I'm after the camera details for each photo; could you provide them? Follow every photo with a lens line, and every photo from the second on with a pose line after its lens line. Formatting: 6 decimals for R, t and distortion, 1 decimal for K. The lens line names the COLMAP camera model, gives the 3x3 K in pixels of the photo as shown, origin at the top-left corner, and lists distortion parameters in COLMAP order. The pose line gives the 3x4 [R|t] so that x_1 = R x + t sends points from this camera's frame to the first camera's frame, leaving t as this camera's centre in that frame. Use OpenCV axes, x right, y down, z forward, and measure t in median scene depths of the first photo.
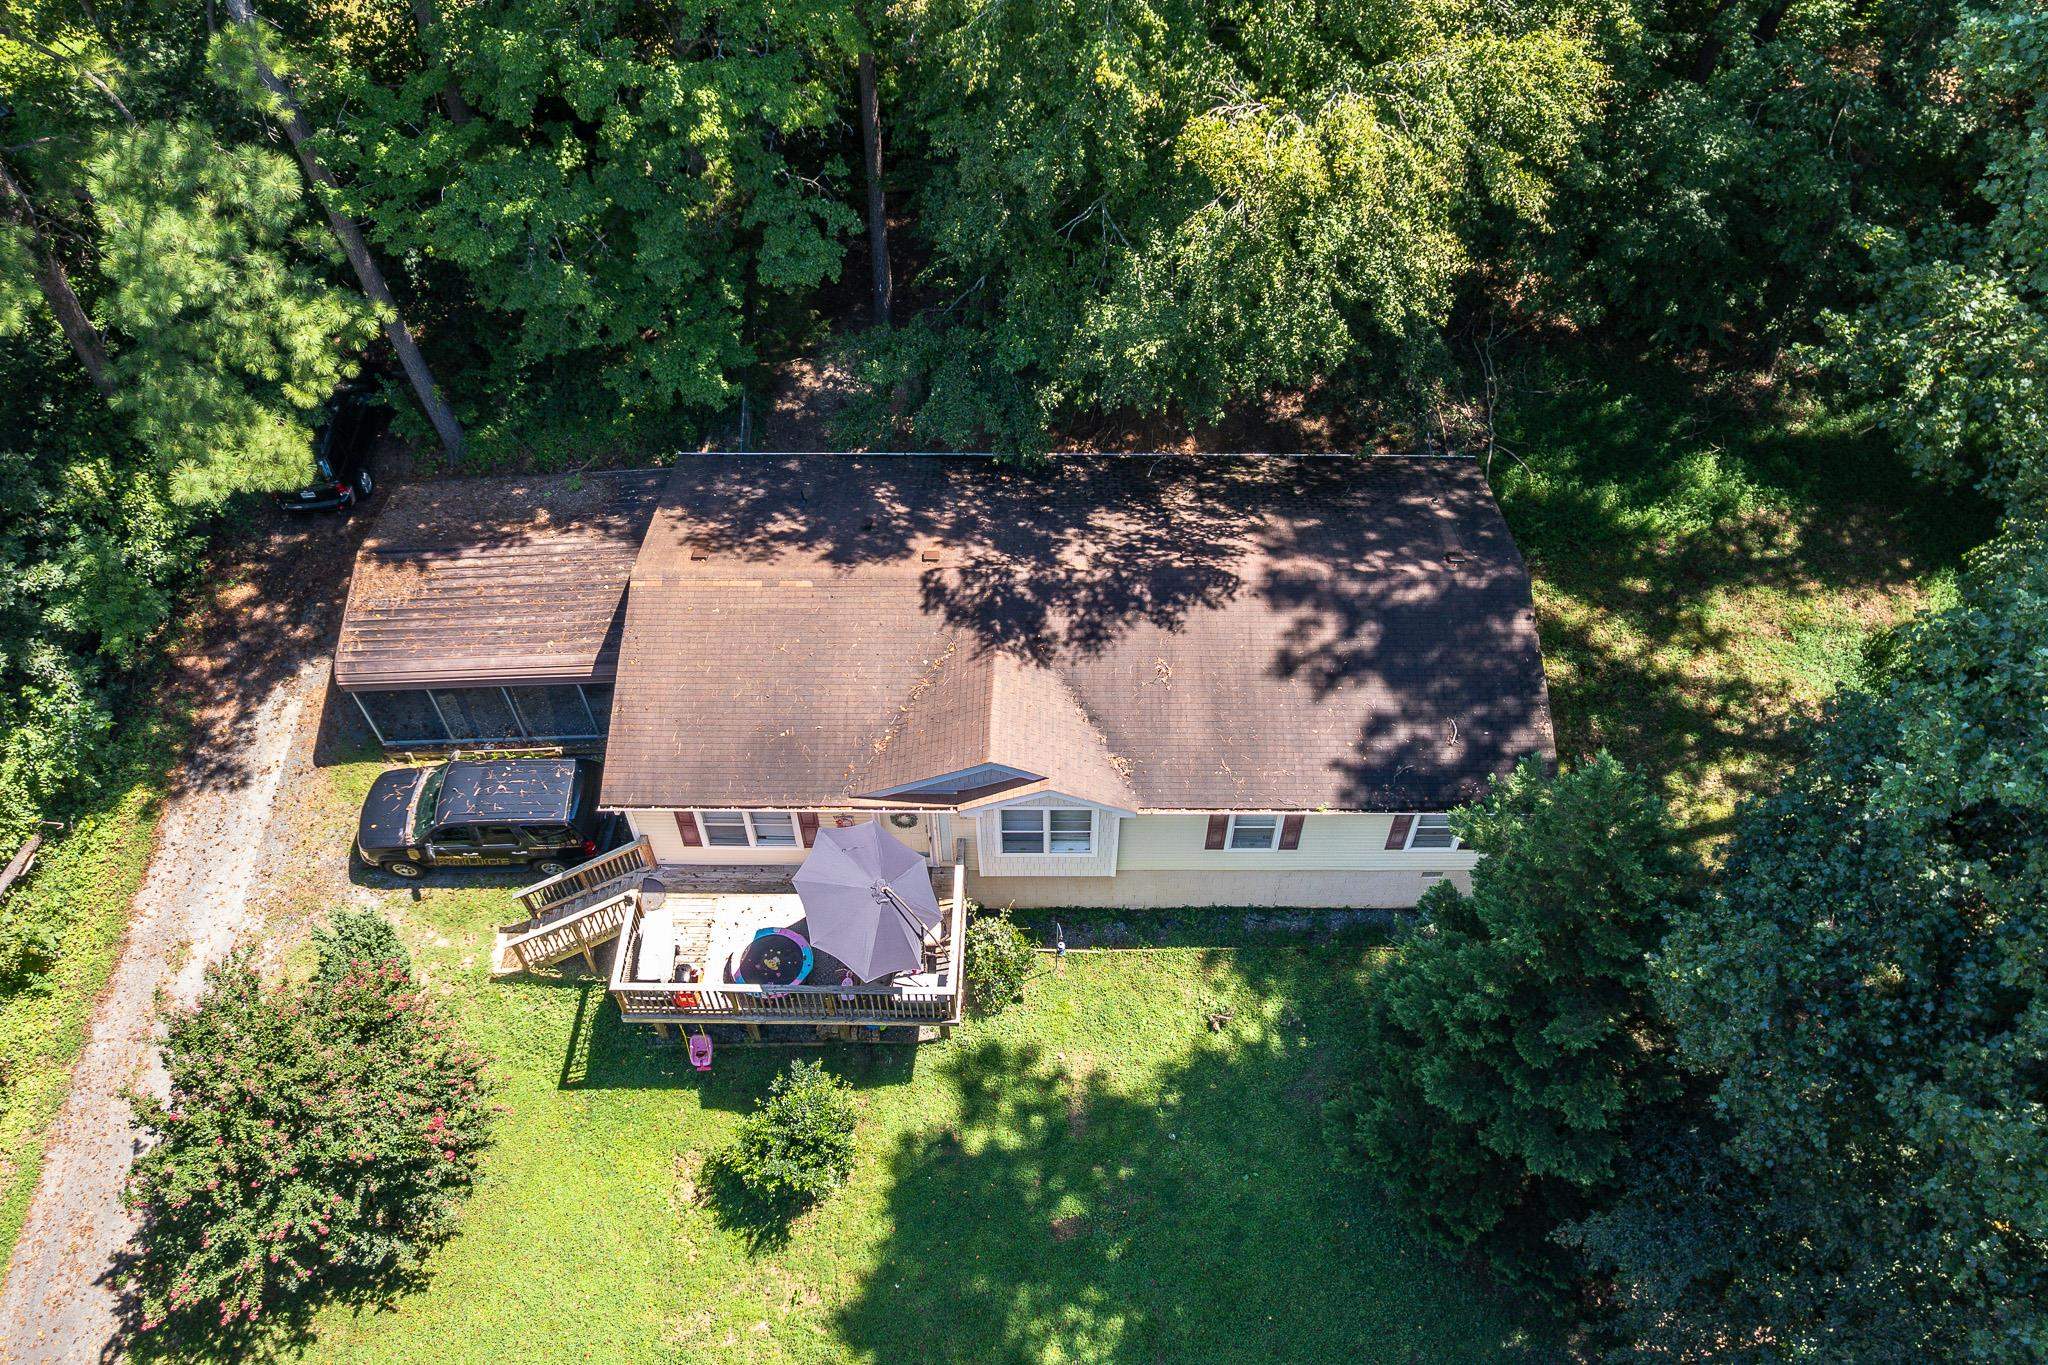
lens RADIAL K [[1568.5, 0, 1043.2], [0, 1568.5, 694.1], [0, 0, 1]] dist [-0.035881, 0.005514]
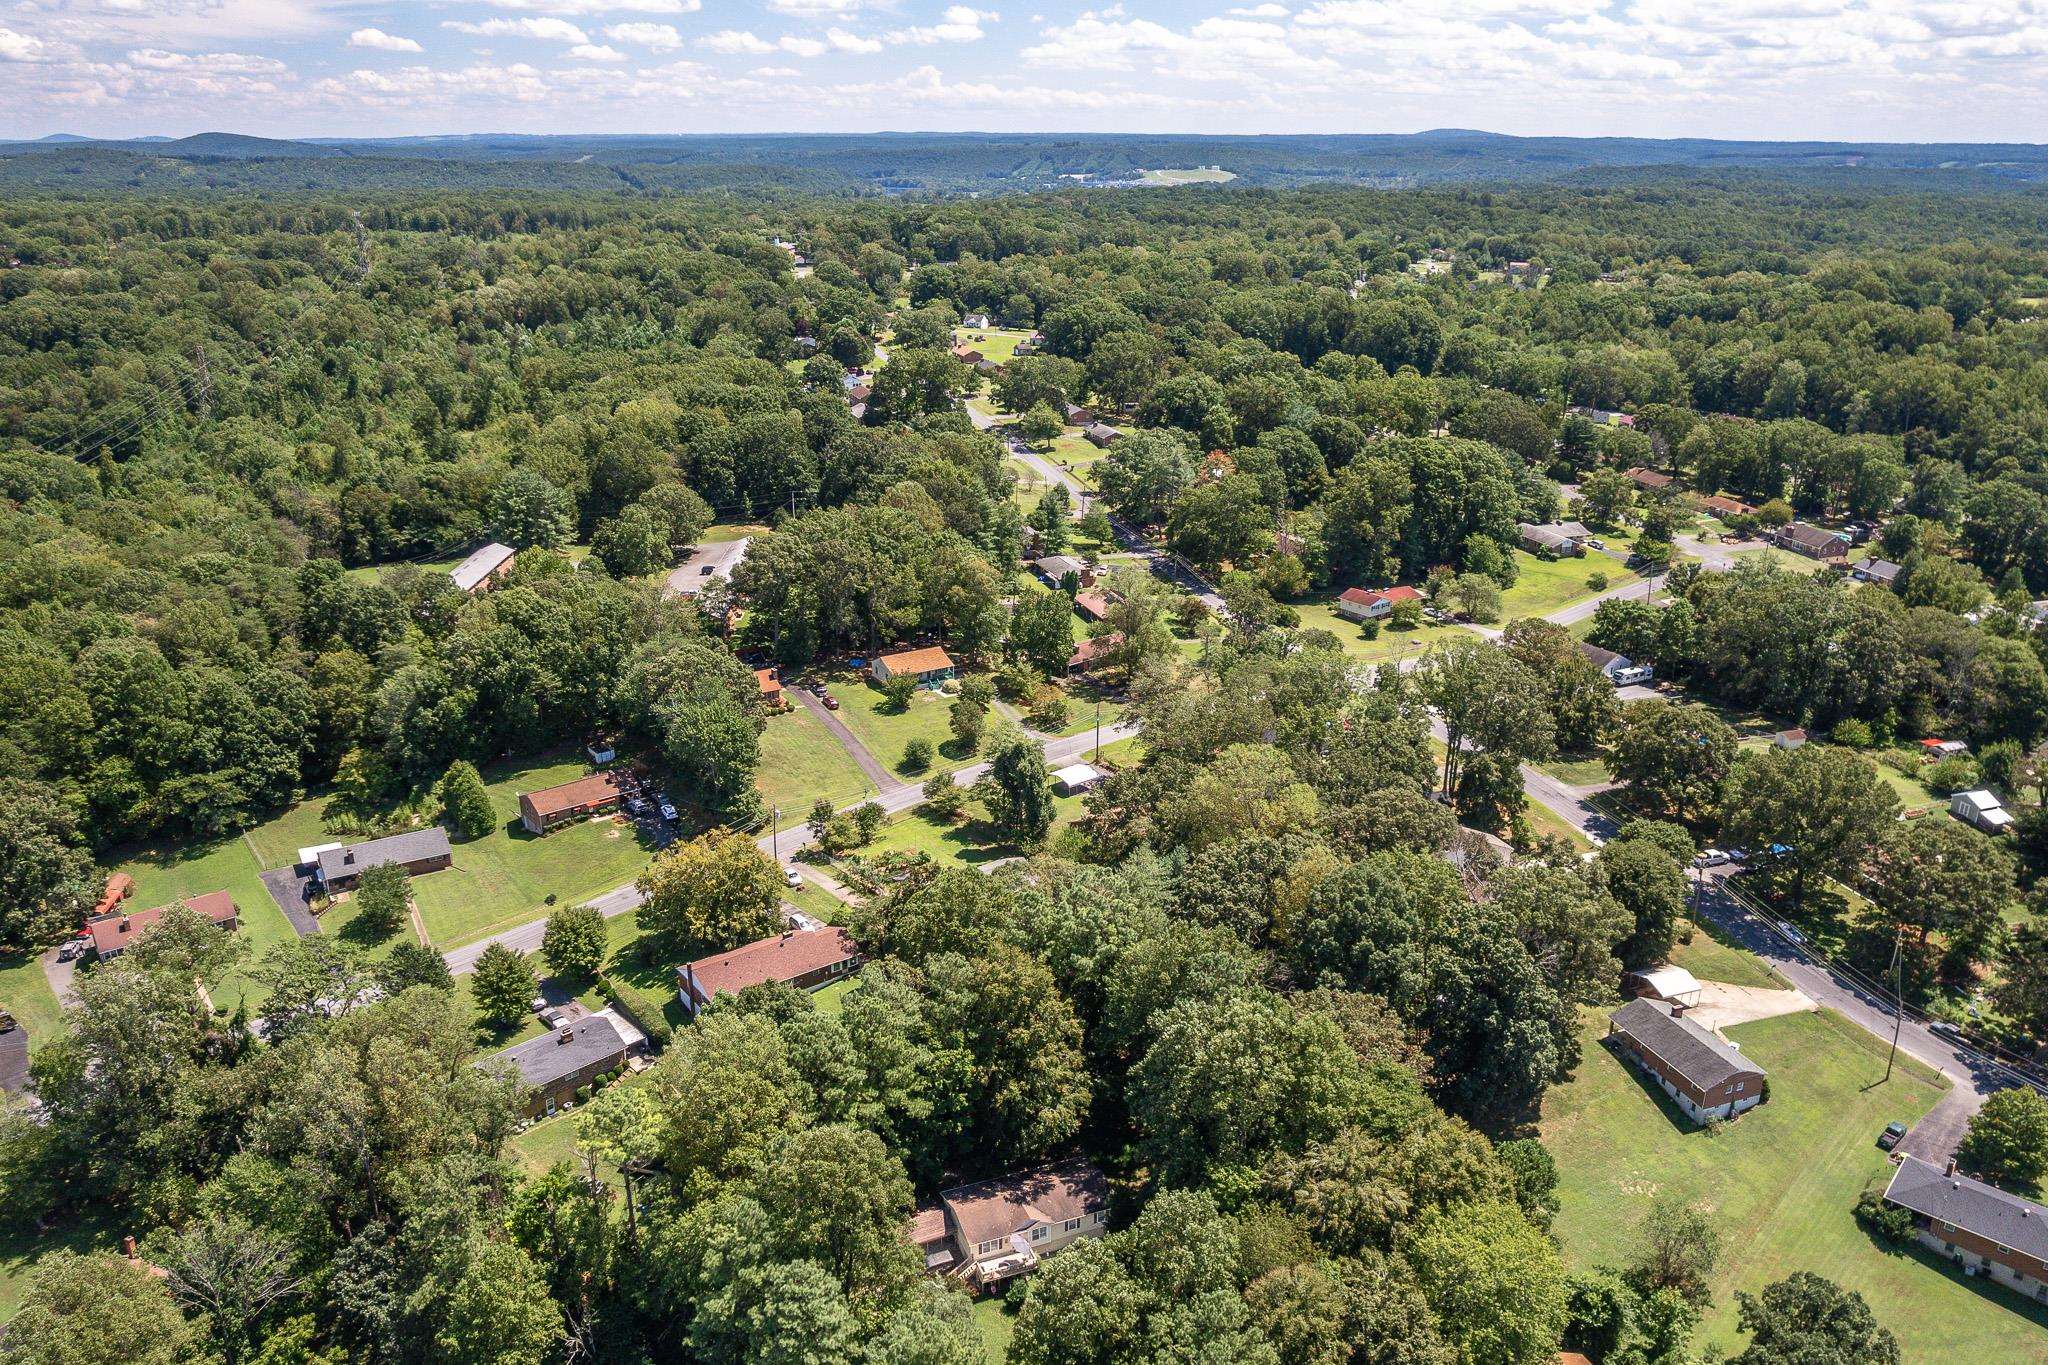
lens RADIAL K [[1568.5, 0, 1043.2], [0, 1568.5, 694.1], [0, 0, 1]] dist [-0.035881, 0.005514]
pose [[0.923648, -0.134989, 0.358682, -1.719597], [0.295747, 0.846293, -0.443082, 0.926703], [-0.243739, 0.515331, 0.821599, -4.594329]]
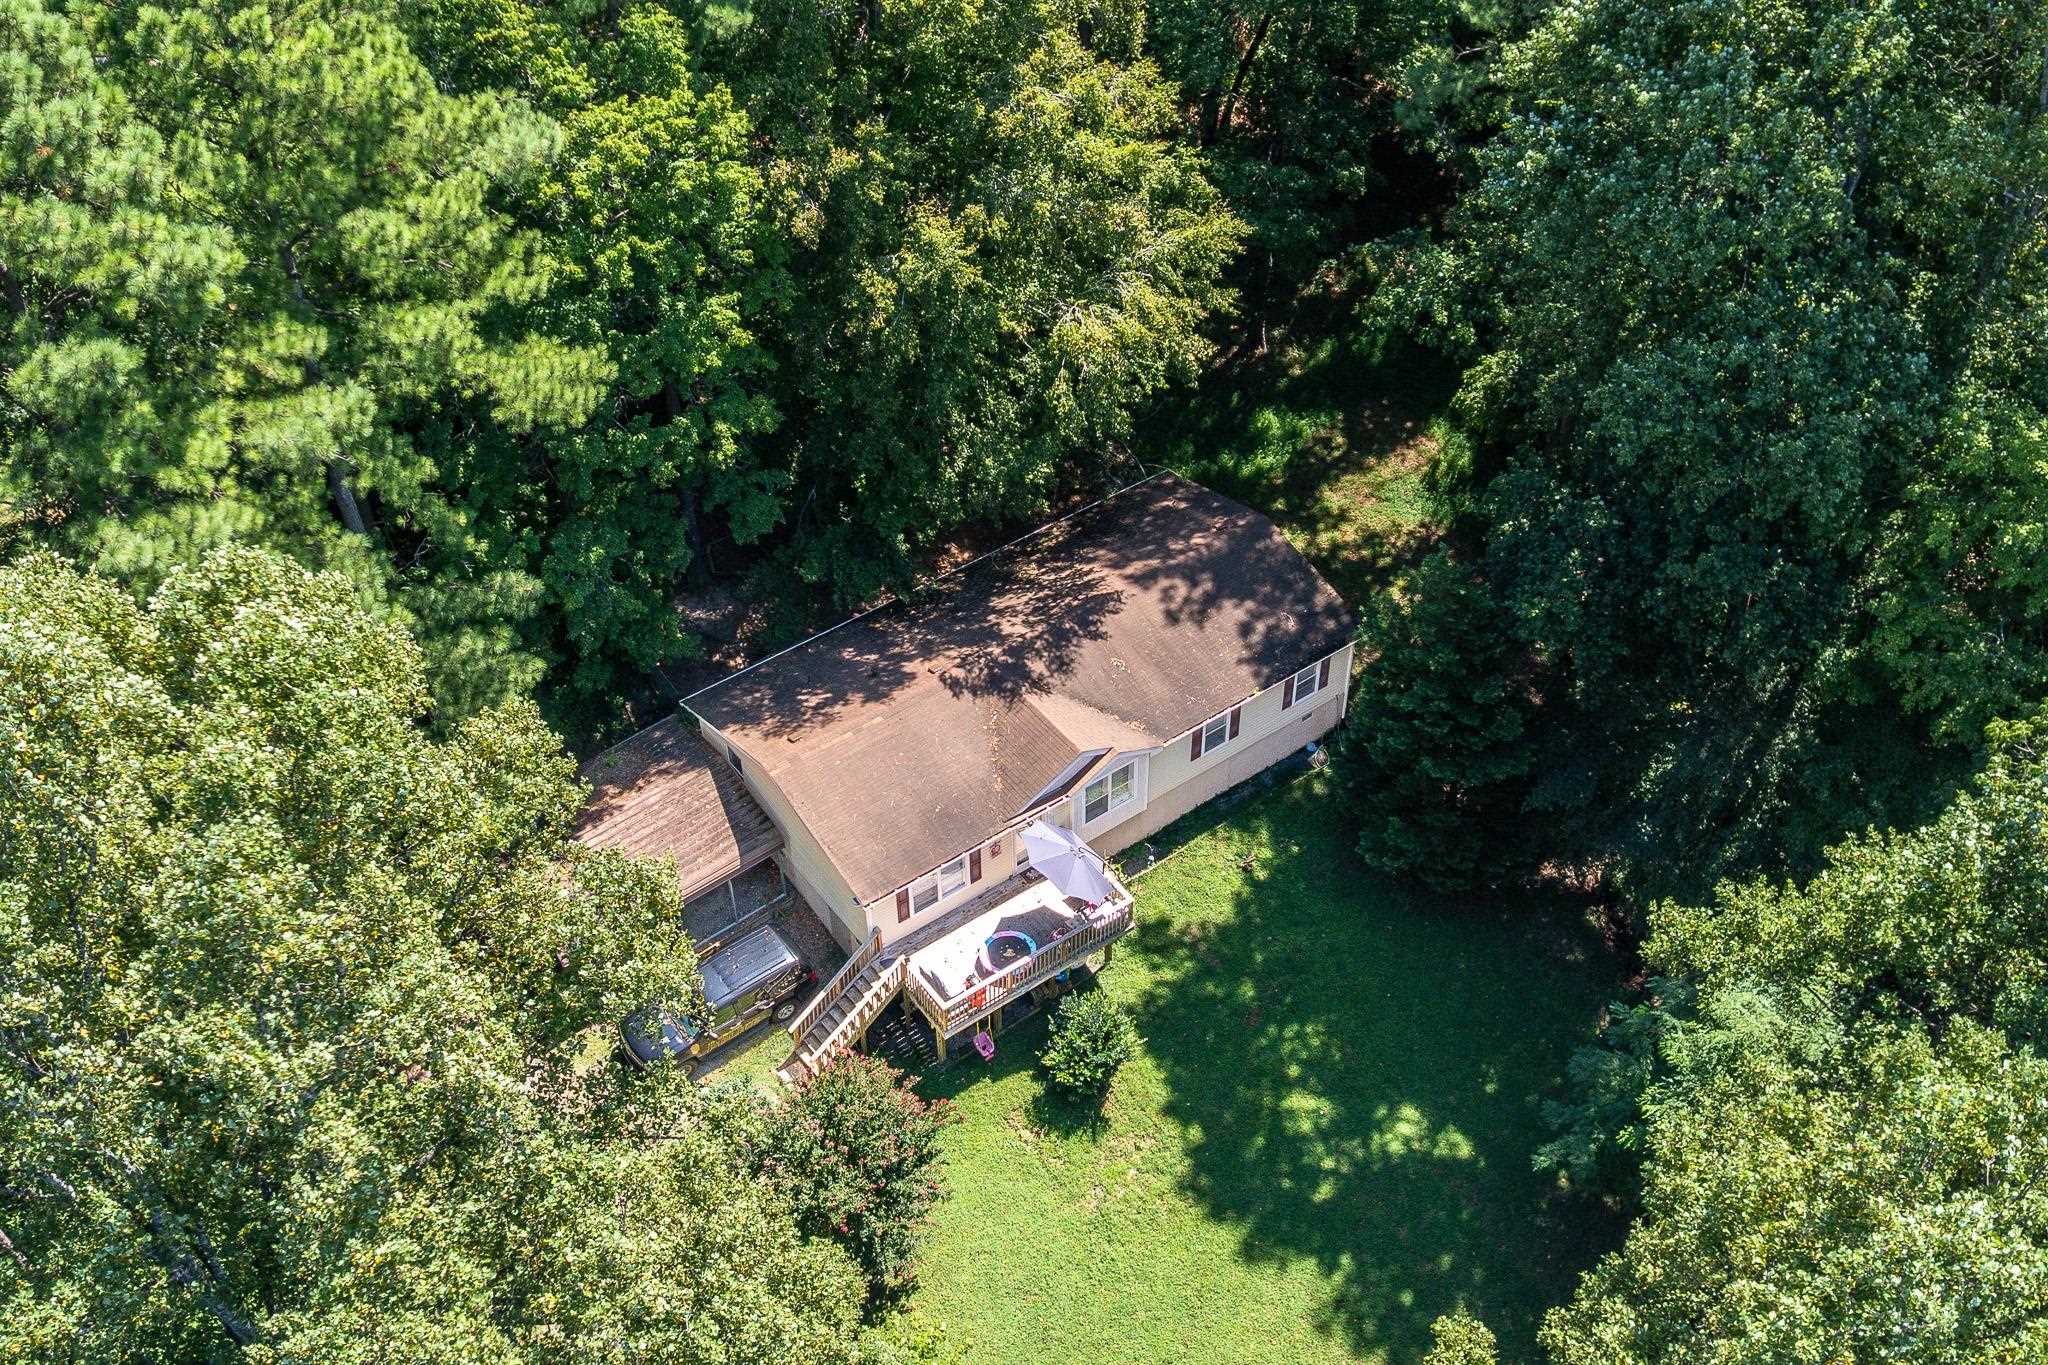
lens RADIAL K [[2014.0, 0, 1017.7], [0, 2014.0, 657.9], [0, 0, 1]] dist [-0.086427, -0.001741]
pose [[0.806894, -0.414472, 0.420873, -0.779614], [0.464624, 0.885306, -0.018932, -0.027202], [-0.364755, 0.210823, 0.906922, -0.681008]]
